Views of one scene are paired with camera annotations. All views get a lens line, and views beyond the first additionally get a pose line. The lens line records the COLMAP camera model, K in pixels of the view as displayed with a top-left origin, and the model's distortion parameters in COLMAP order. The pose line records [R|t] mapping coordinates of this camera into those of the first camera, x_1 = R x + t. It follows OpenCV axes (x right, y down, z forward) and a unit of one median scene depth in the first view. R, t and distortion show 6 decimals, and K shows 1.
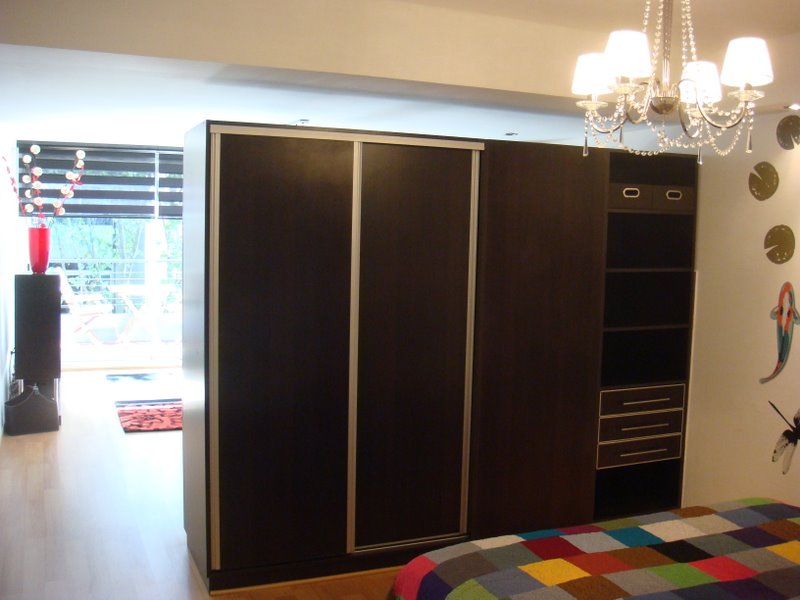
lens RADIAL K [[845.3, 0, 403.6], [0, 845.3, 298.4], [0, 0, 1]] dist [-0.127551, 0.000000]
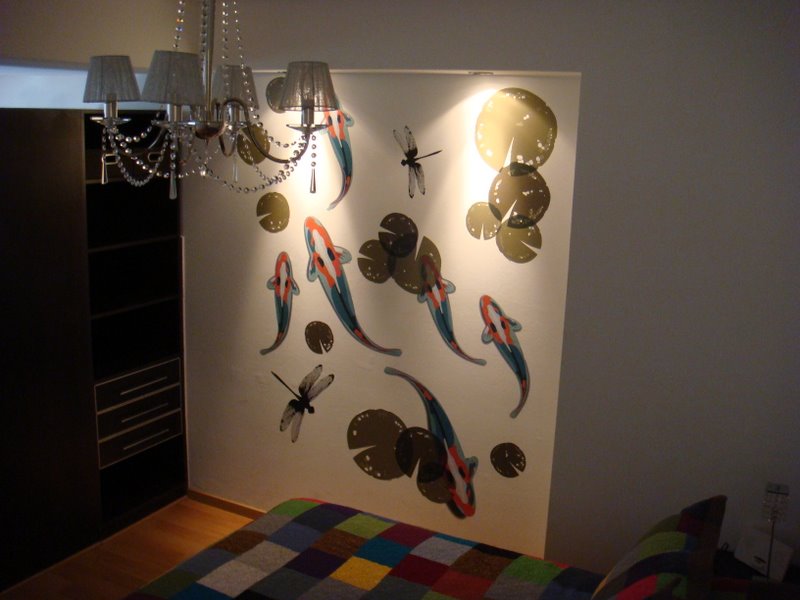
lens RADIAL K [[845.3, 0, 400.3], [0, 845.3, 298.7], [0, 0, 1]] dist [-0.127551, 0.000000]
pose [[0.782146, -0.126531, 0.610112, -0.040146], [0.032563, 0.986127, 0.162769, -0.122528], [-0.622244, -0.107442, 0.775416, 0.133917]]
